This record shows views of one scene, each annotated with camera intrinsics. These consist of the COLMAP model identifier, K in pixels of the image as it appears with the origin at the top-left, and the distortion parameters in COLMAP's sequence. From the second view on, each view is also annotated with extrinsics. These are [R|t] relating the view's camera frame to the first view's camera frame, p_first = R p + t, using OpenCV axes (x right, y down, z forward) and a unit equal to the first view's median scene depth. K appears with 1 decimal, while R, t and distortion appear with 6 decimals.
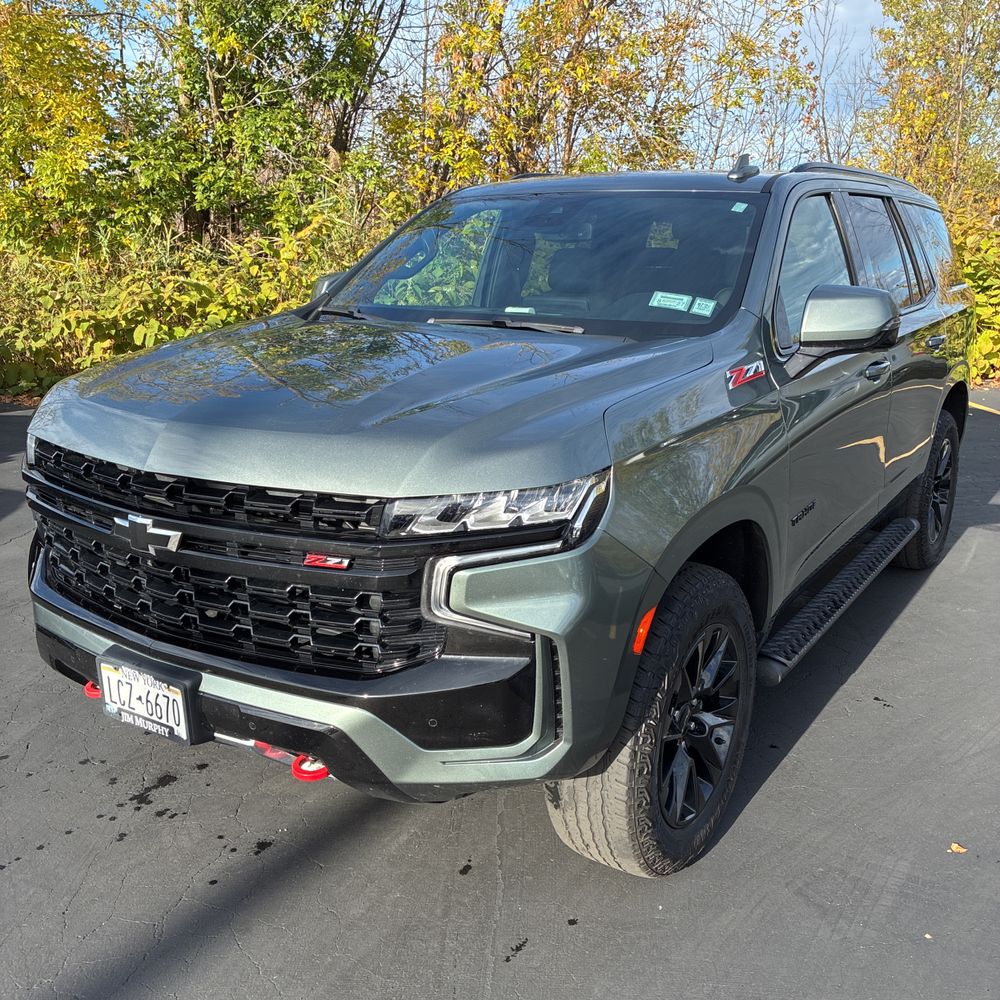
lens RADIAL K [[1001.6, 0, 495.5], [0, 1001.6, 499.0], [0, 0, 1]] dist [0.015674, -0.004507]
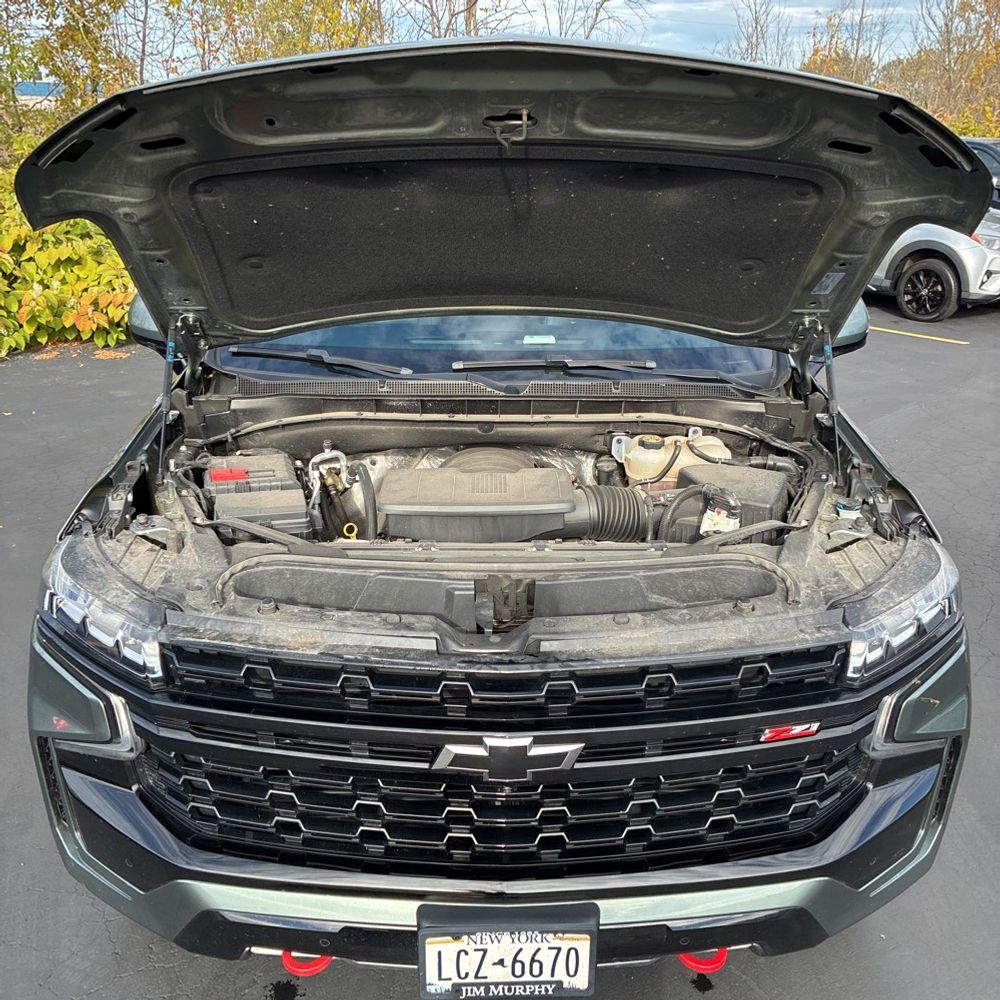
lens RADIAL K [[1001.6, 0, 495.5], [0, 1001.6, 499.0], [0, 0, 1]] dist [0.015674, -0.004507]
pose [[0.825843, -0.186807, 0.532060, -0.702562], [0.134164, 0.981531, 0.136373, -0.247516], [-0.547708, -0.041240, 0.835652, 0.395150]]
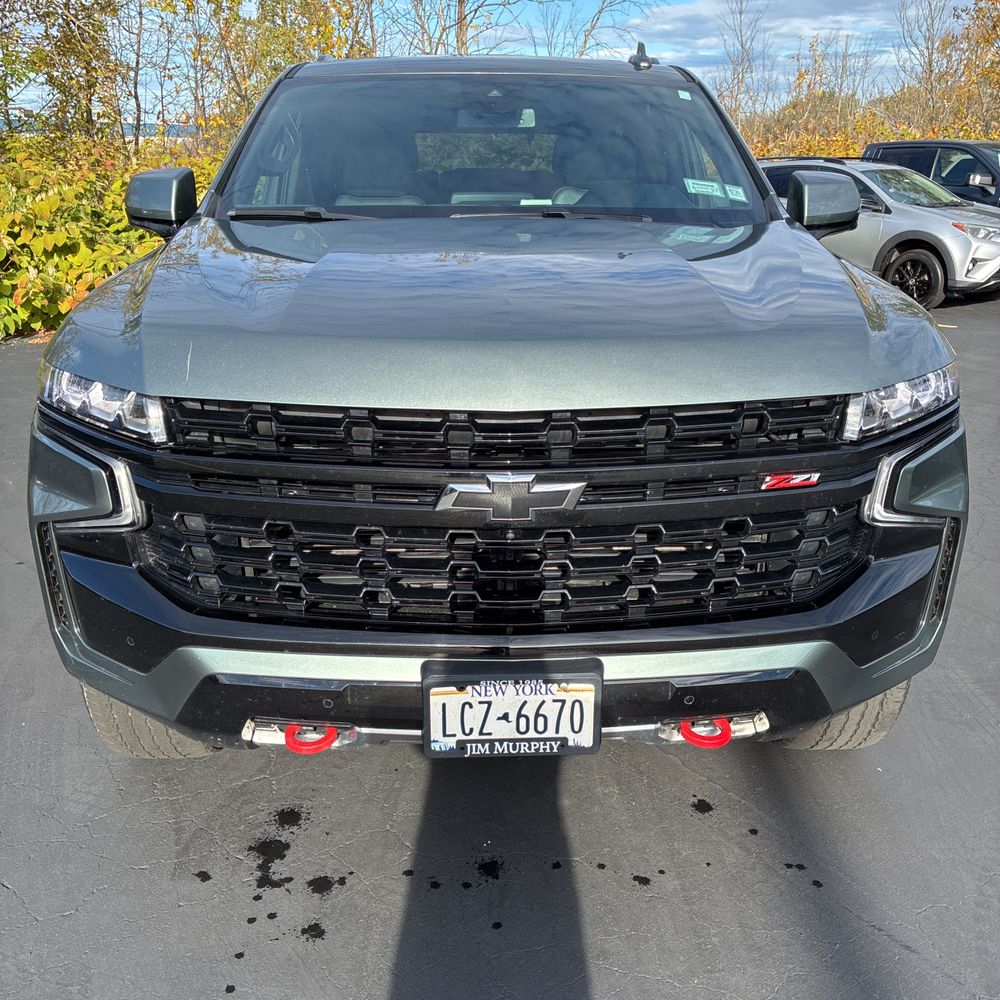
lens RADIAL K [[997.5, 0, 500.0], [0, 997.5, 500.0], [0, 0, 1]] dist [0.020717, 0.003037]
pose [[0.818522, -0.177801, 0.546267, -0.746736], [0.140376, 0.983977, 0.109930, -0.043515], [-0.557060, -0.013297, 0.830366, 0.391657]]
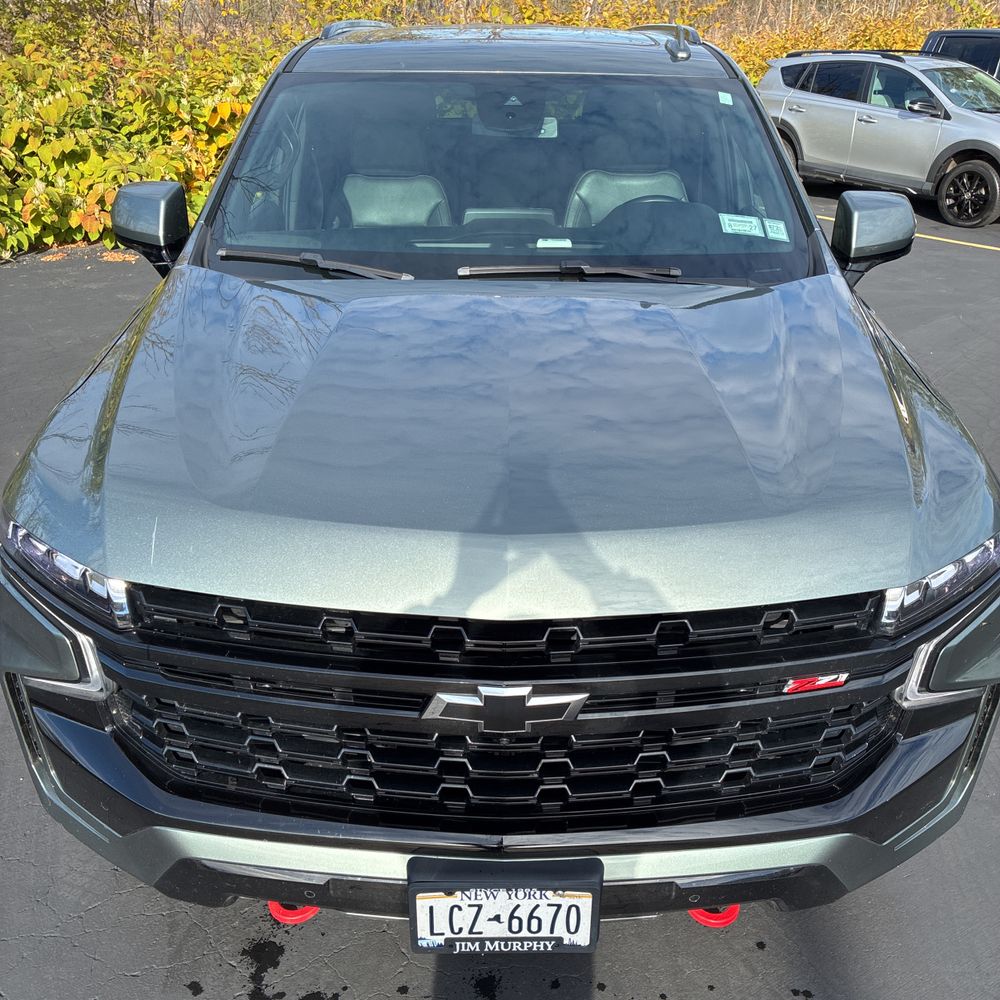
lens RADIAL K [[1000.2, 0, 500.0], [0, 1000.2, 500.0], [0, 0, 1]] dist [0.025894, -0.011163]
pose [[0.836872, -0.225704, 0.498701, -0.647118], [0.127250, 0.966294, 0.223792, -0.245786], [-0.532403, -0.123825, 0.837385, 0.451831]]
